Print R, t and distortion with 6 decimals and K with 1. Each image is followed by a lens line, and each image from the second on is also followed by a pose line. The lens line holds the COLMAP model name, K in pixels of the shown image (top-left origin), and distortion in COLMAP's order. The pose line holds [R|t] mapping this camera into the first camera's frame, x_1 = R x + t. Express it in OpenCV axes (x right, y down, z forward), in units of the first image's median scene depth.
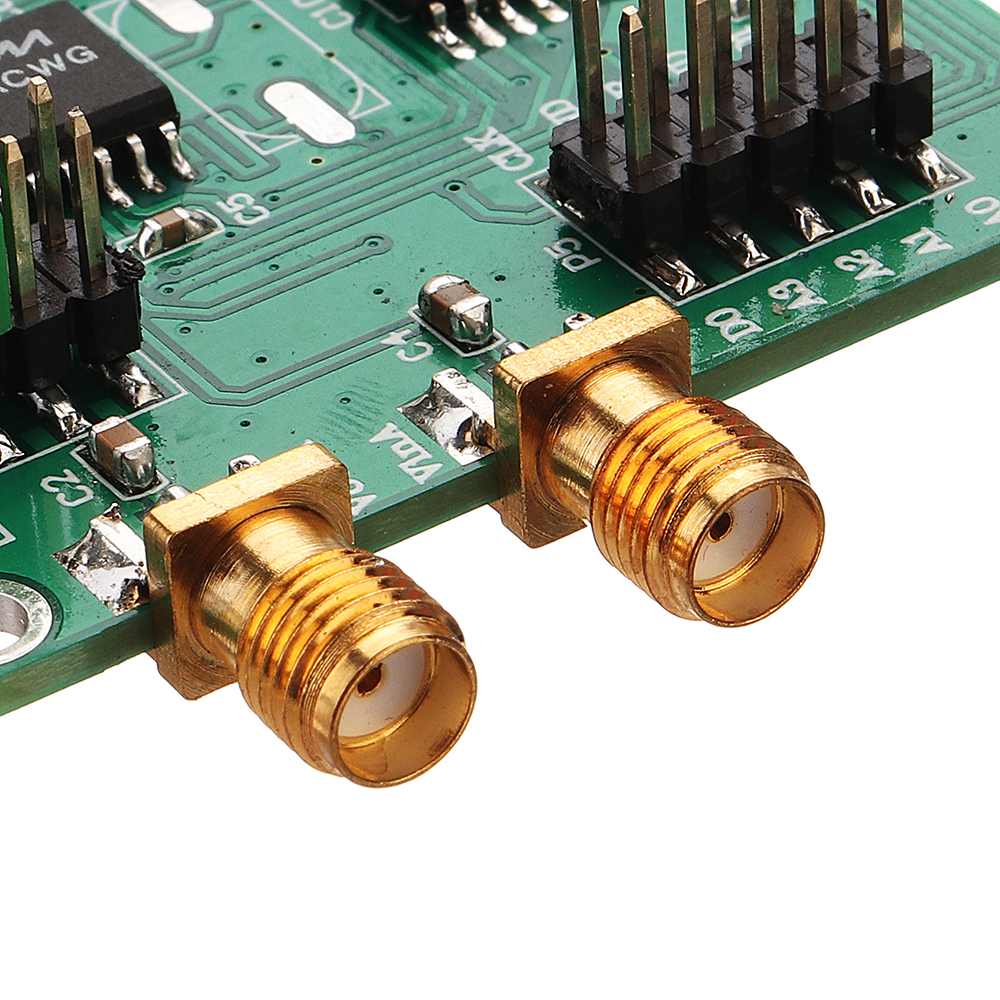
lens RADIAL K [[6937.5, 0, 500.0], [0, 6937.5, 500.0], [0, 0, 1]] dist [0.333831, -30.912478]
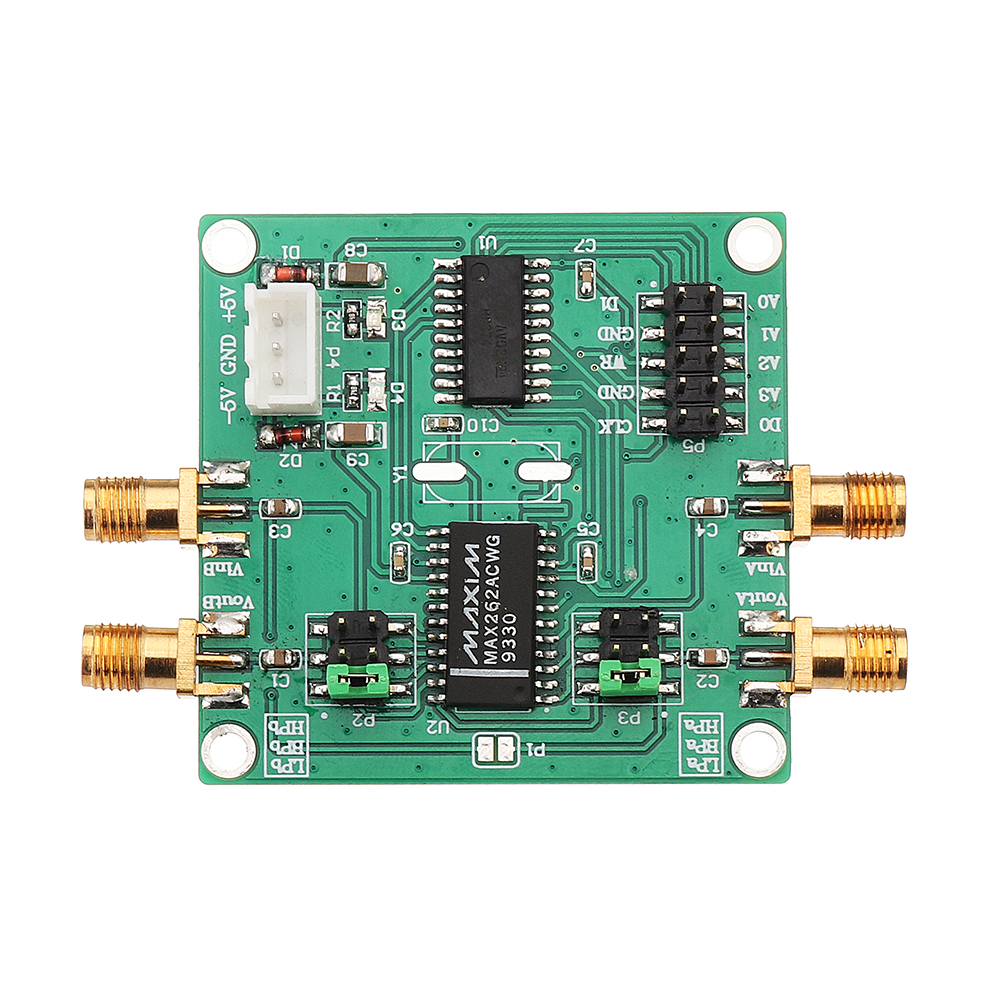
lens RADIAL K [[4367.0, 0, 355.4], [0, 4367.0, 634.5], [0, 0, 1]] dist [0.116167, -0.734897]
pose [[0.559923, -0.822451, 0.100303, -0.281421], [0.480610, 0.421014, 0.769260, -1.319287], [-0.674908, -0.382520, 0.631013, 0.028903]]
